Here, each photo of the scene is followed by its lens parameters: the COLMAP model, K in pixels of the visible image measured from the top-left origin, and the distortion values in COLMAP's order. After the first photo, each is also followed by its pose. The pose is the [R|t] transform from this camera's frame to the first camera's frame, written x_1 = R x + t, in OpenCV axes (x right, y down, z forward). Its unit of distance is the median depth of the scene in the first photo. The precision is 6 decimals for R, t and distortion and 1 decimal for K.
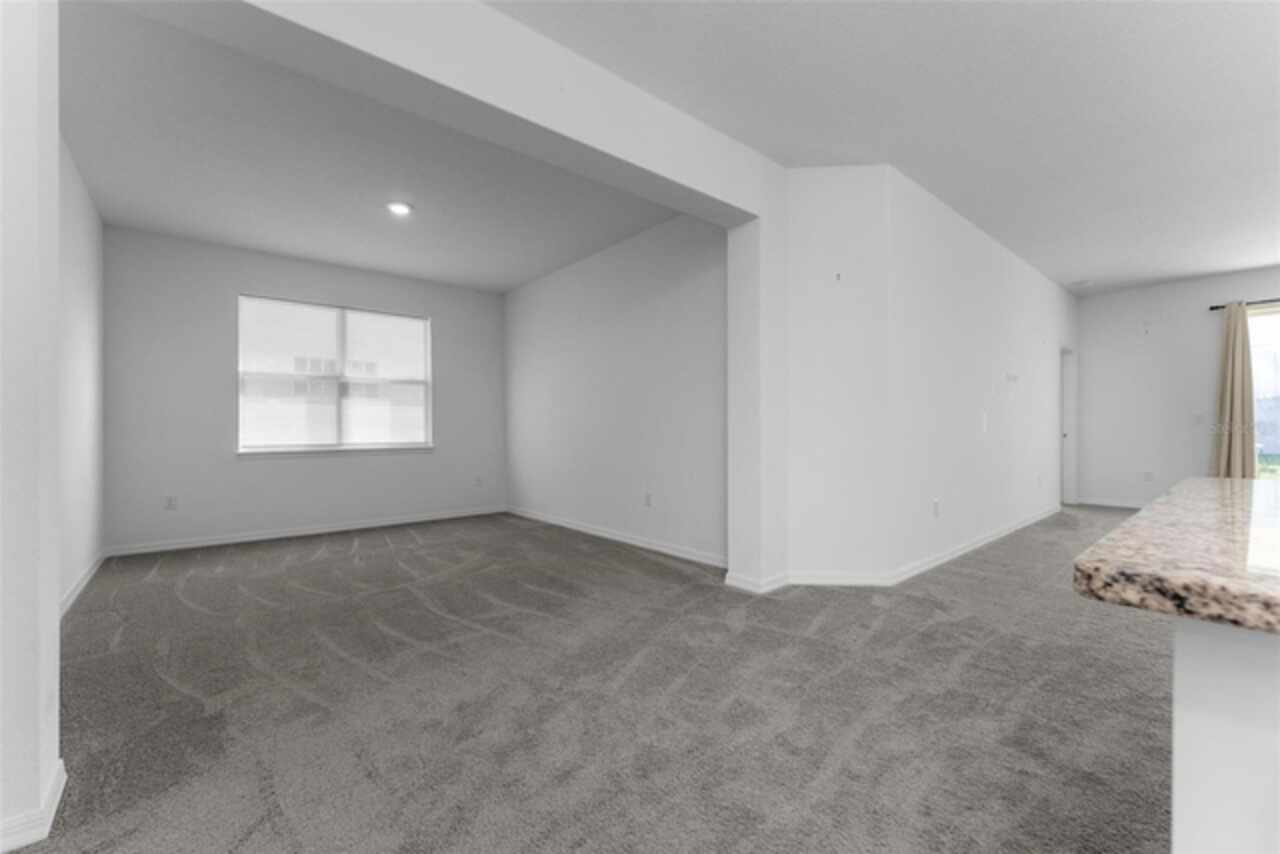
lens RADIAL K [[532.9, 0, 635.9], [0, 532.9, 420.2], [0, 0, 1]] dist [-0.004623, 0.000054]
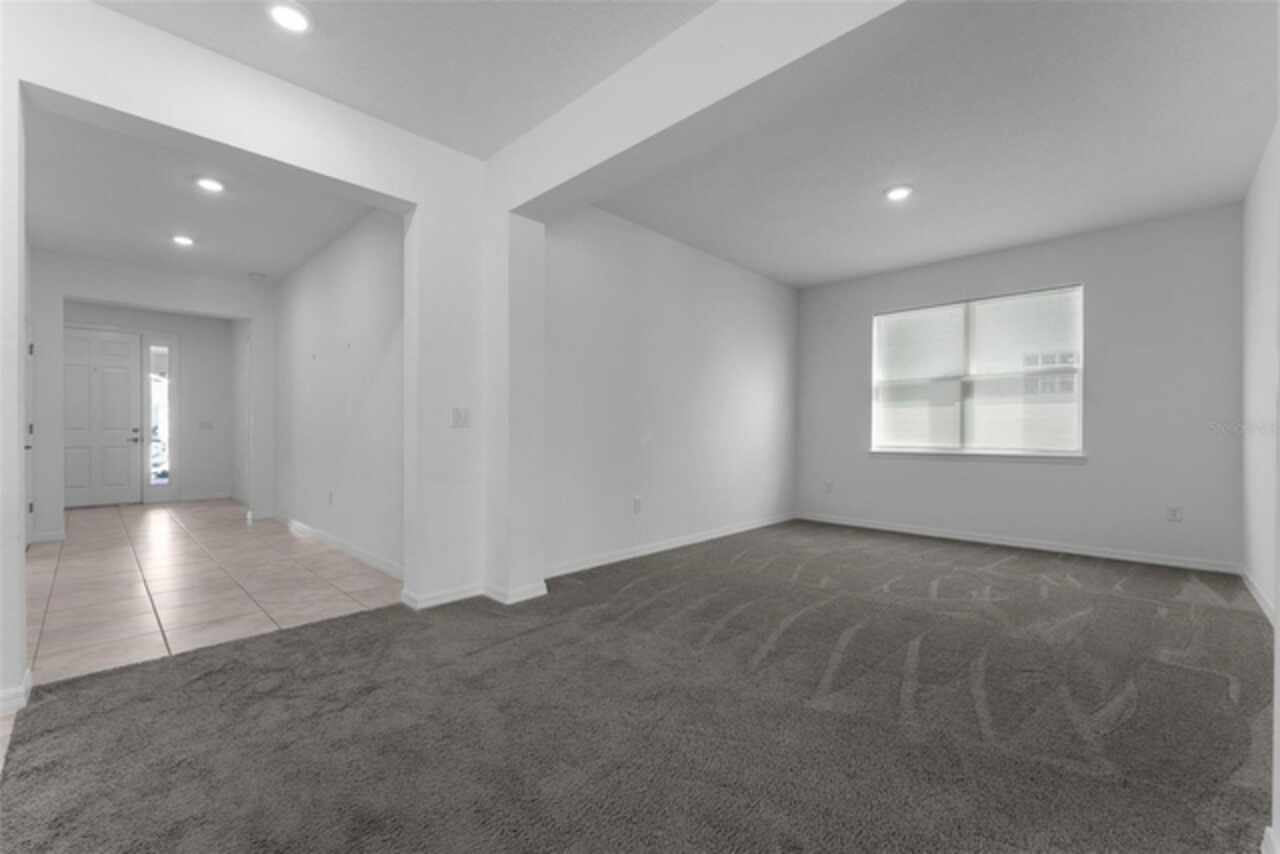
lens RADIAL K [[532.9, 0, 640.7], [0, 532.9, 428.6], [0, 0, 1]] dist [-0.004623, 0.000054]
pose [[0.081019, 0.000492, -0.996712, 0.366241], [0.012959, 0.999915, 0.001547, 0.003065], [0.996628, -0.013042, 0.081006, 0.394576]]
